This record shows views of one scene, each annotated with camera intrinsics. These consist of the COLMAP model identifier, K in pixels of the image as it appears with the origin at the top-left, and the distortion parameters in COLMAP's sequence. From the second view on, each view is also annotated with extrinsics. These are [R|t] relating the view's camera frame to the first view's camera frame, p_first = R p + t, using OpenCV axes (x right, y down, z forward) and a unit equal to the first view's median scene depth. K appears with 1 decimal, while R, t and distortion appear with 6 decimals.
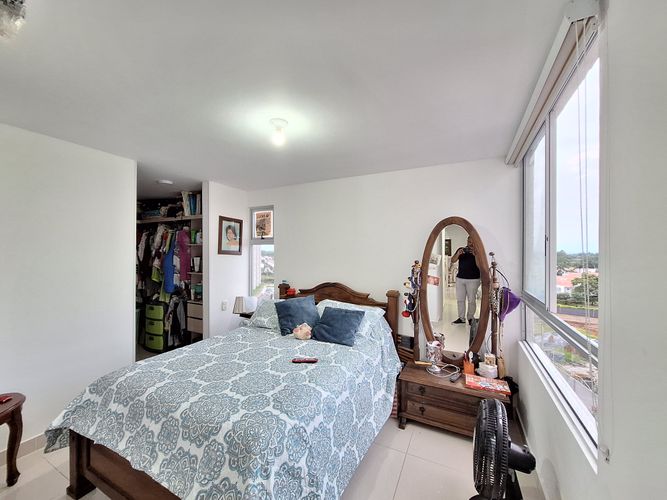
lens RADIAL K [[264.4, 0, 337.6], [0, 264.4, 250.8], [0, 0, 1]] dist [-0.001906, -0.000063]
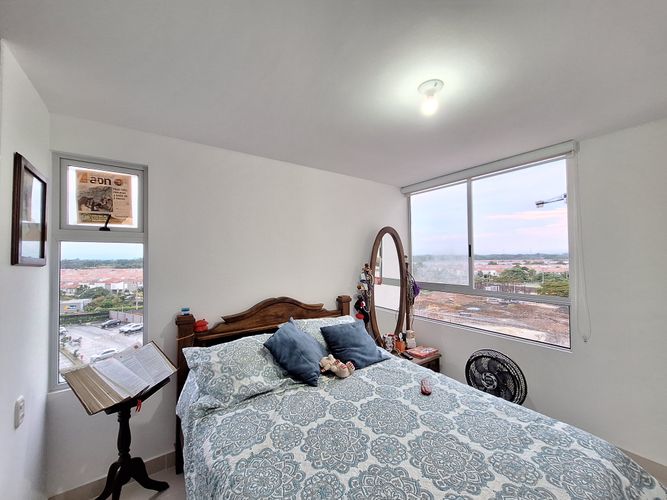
lens RADIAL K [[264.4, 0, 316.8], [0, 264.4, 254.5], [0, 0, 1]] dist [-0.001906, -0.000063]
pose [[0.484806, 0.001598, 0.874620, -0.551876], [0.004437, 0.999981, -0.004286, 0.001992], [-0.874610, 0.005958, 0.484790, 0.488706]]
